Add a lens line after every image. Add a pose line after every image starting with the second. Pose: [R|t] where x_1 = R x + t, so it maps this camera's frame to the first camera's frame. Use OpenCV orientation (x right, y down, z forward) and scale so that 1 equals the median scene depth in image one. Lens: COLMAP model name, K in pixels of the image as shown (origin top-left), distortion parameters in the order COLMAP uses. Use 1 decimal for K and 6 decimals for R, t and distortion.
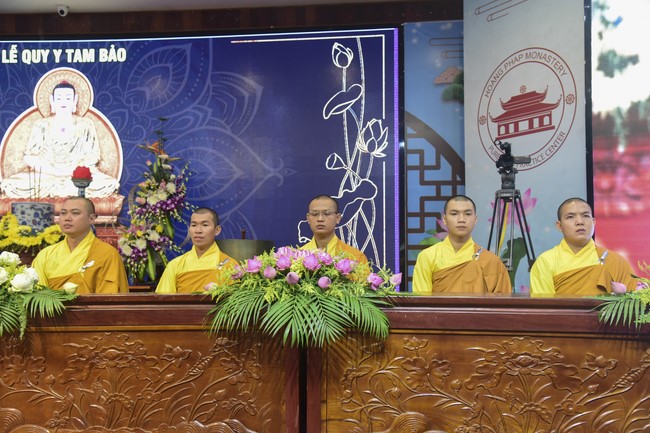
lens RADIAL K [[703.9, 0, 325.0], [0, 703.9, 216.5], [0, 0, 1]] dist [0.105781, 0.017352]
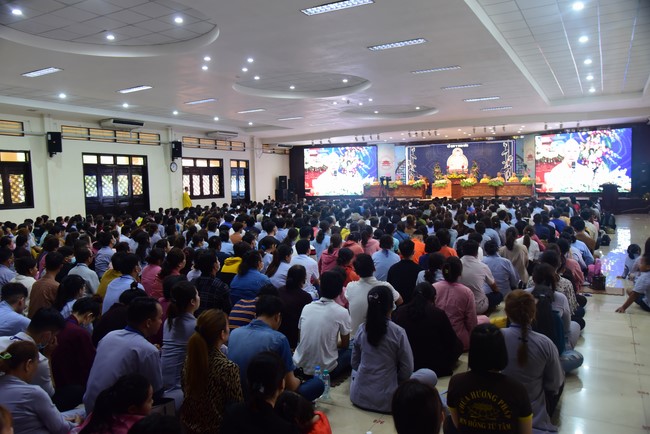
lens RADIAL K [[539.2, 0, 325.0], [0, 539.2, 217.0], [0, 0, 1]] dist [0.104222, 0.004777]
pose [[0.925244, 0.001148, -0.379372, 0.344733], [0.051099, 0.990506, 0.127621, -0.271929], [0.375917, -0.137466, 0.916400, -3.722872]]
